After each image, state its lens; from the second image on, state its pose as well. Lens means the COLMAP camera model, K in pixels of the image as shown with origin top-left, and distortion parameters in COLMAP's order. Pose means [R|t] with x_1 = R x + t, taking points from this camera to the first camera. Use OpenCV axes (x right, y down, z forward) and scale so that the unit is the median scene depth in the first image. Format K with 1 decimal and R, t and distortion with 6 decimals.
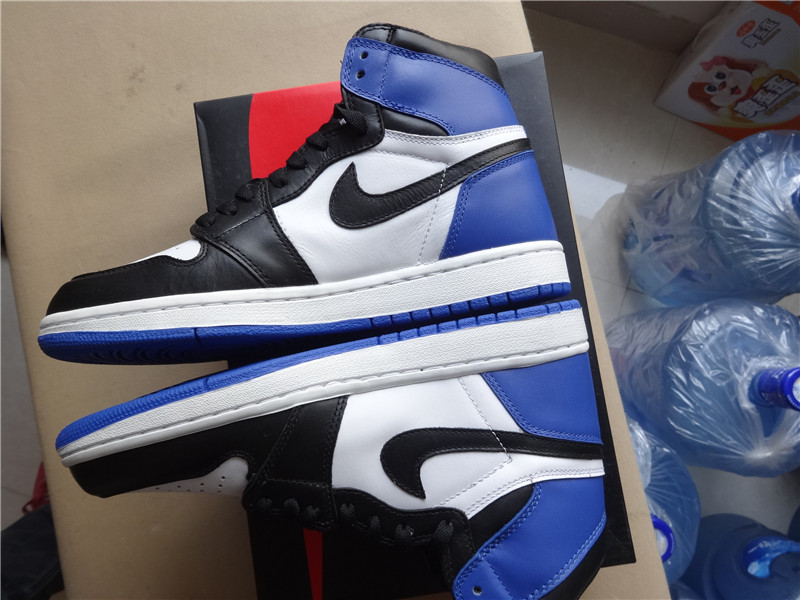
lens RADIAL K [[609.2, 0, 400.3], [0, 609.2, 294.4], [0, 0, 1]] dist [0.000016, -0.006670]
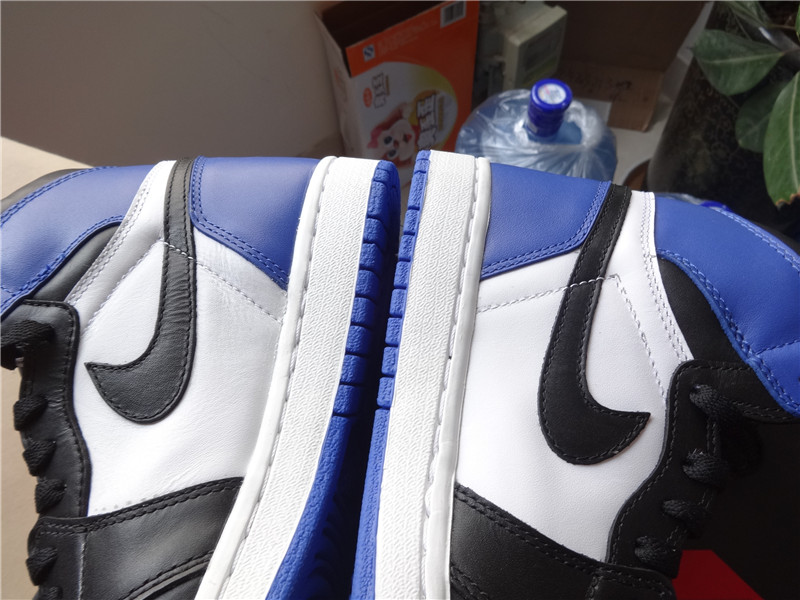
lens RADIAL K [[609.2, 0, 400.3], [0, 609.2, 294.4], [0, 0, 1]] dist [0.000016, -0.006670]
pose [[0.555439, -0.761108, 0.334965, -0.027660], [0.829419, 0.535944, -0.157570, -0.037330], [-0.059595, 0.365347, 0.928962, 0.138615]]
